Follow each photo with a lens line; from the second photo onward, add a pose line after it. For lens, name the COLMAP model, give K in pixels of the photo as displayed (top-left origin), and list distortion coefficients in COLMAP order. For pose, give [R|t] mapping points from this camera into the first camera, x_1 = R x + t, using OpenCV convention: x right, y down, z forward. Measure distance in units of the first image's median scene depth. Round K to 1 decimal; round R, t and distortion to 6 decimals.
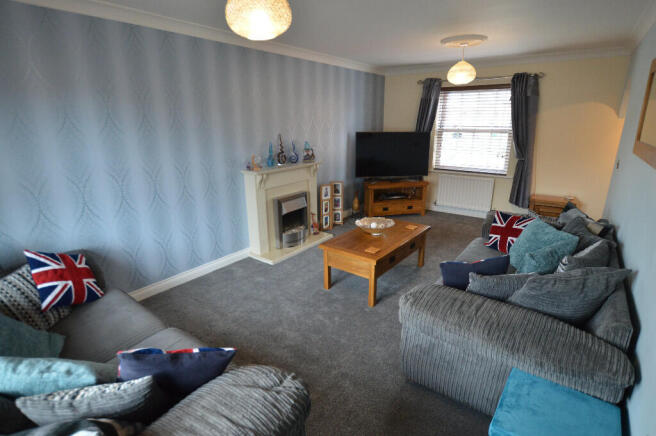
lens RADIAL K [[344.7, 0, 328.0], [0, 344.7, 218.0], [0, 0, 1]] dist [-0.001531, -0.000023]
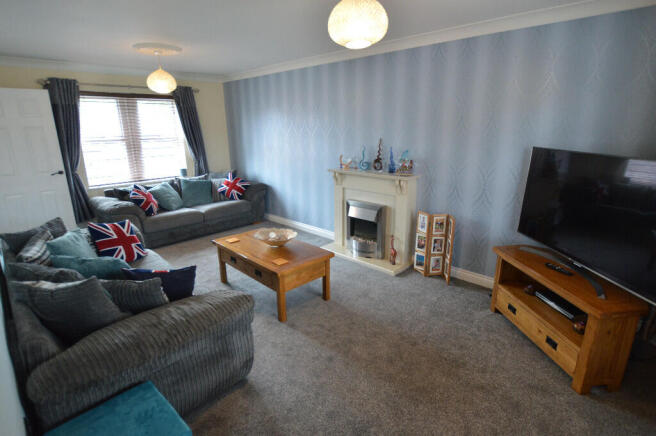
lens RADIAL K [[325.1, 0, 328.0], [0, 325.1, 218.0], [0, 0, 1]] dist [0.004254, 0.000332]
pose [[-0.118649, 0.273251, -0.954598, 0.780672], [-0.275721, 0.914513, 0.296047, -0.269498], [0.953887, 0.298328, -0.033165, 0.951634]]
